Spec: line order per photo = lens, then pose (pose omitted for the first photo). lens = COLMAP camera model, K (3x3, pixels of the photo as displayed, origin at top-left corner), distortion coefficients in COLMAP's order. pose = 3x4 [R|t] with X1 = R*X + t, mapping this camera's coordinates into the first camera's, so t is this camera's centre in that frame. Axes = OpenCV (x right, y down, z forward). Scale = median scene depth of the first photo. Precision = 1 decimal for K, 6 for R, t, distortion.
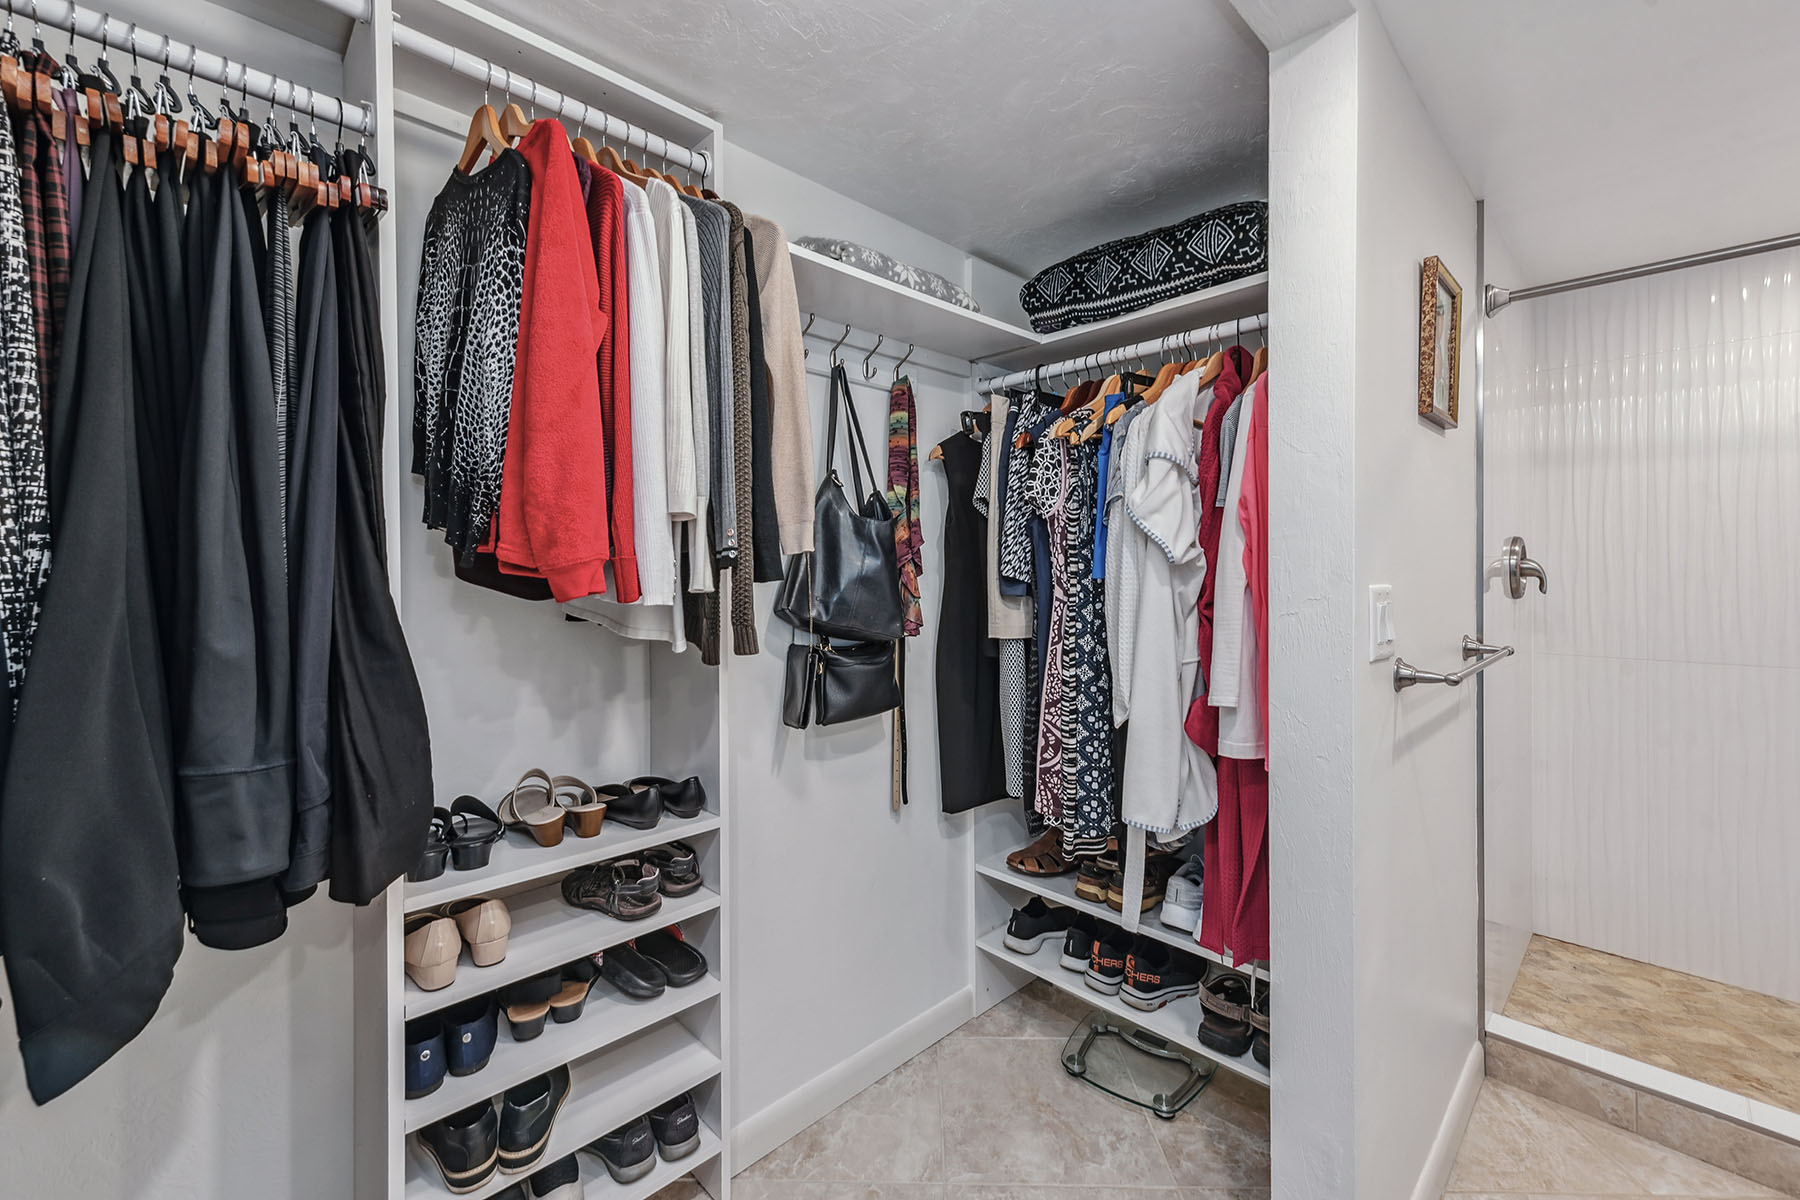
lens RADIAL K [[717.0, 0, 906.8], [0, 717.0, 592.2], [0, 0, 1]] dist [0.022162, -0.004499]
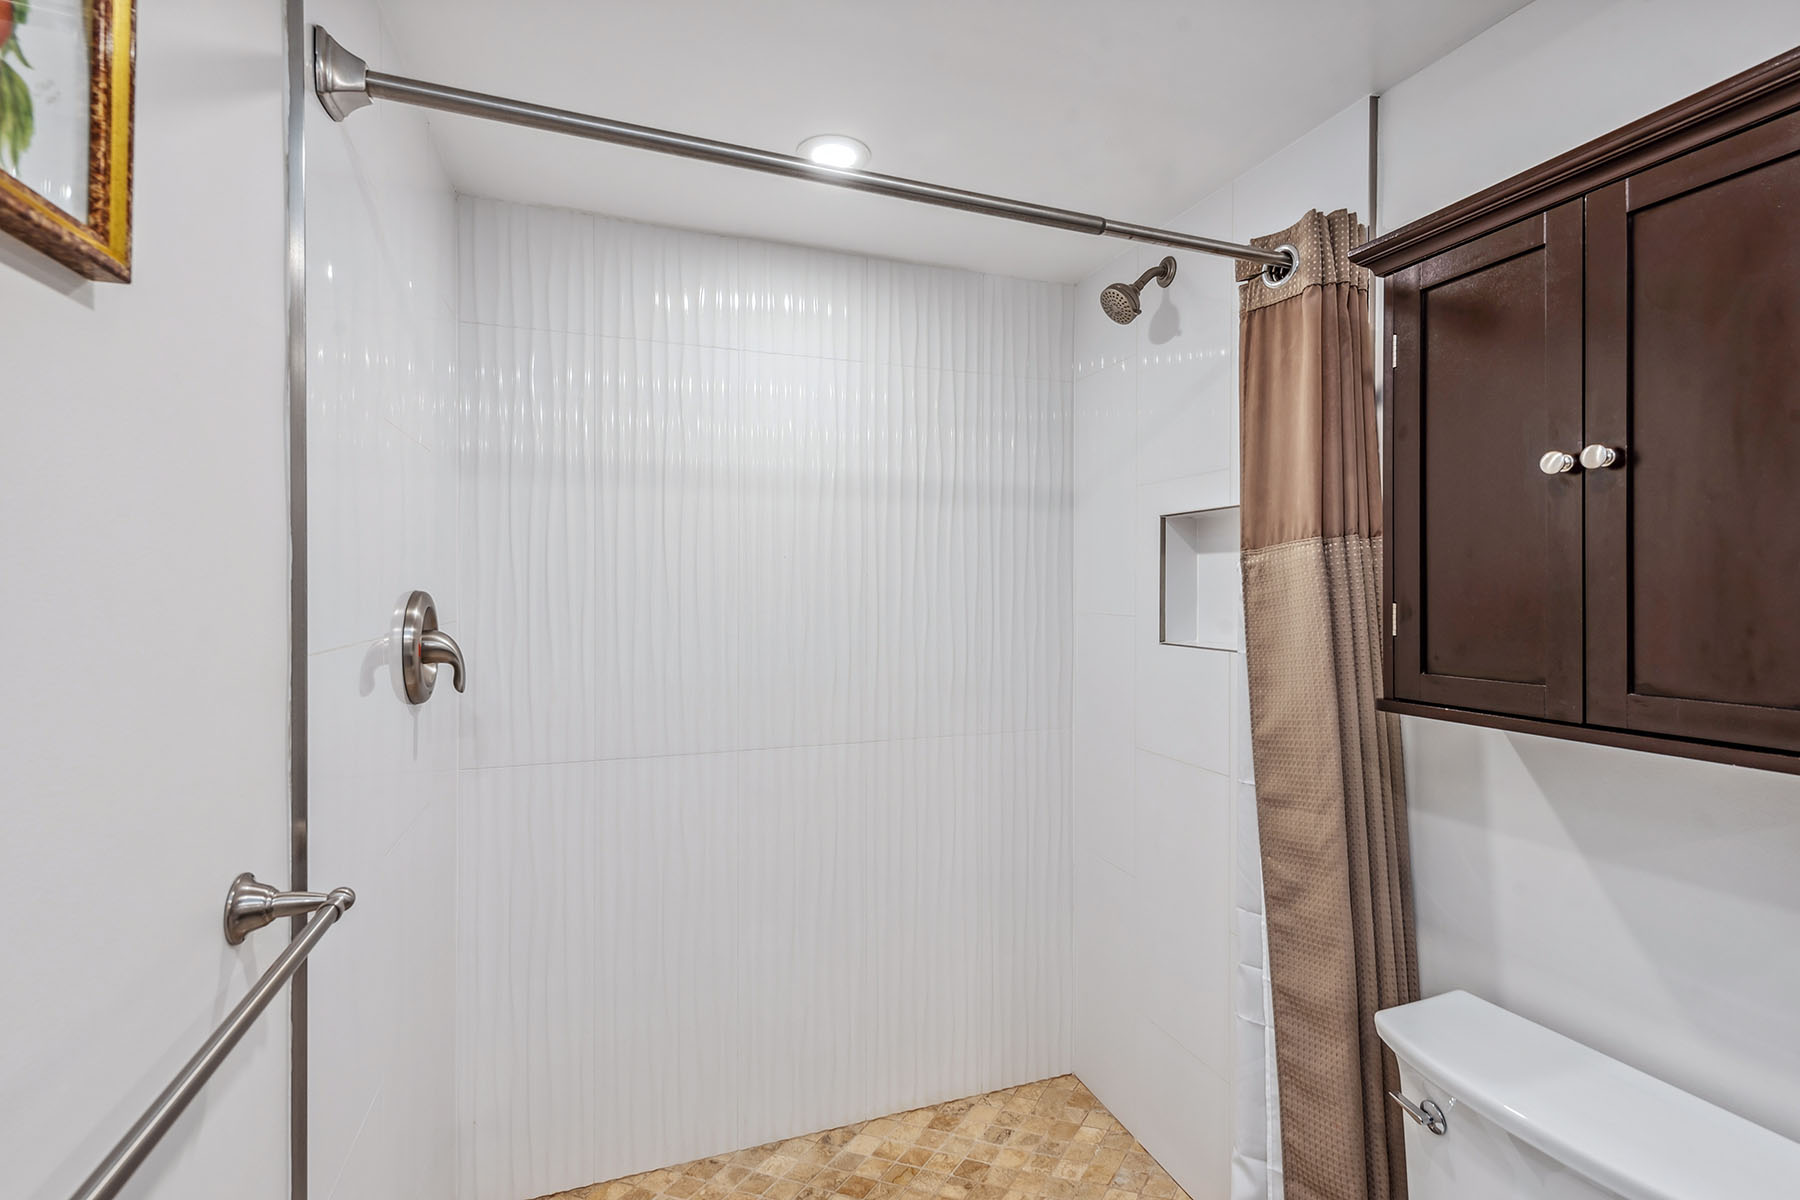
lens RADIAL K [[806.0, 0, 902.9], [0, 806.0, 591.0], [0, 0, 1]] dist [0.020189, 0.000086]
pose [[0.403040, 0.004406, 0.915172, 0.432617], [0.005250, 0.999961, -0.007126, -0.069879], [-0.915167, 0.007676, 0.403001, 0.425607]]
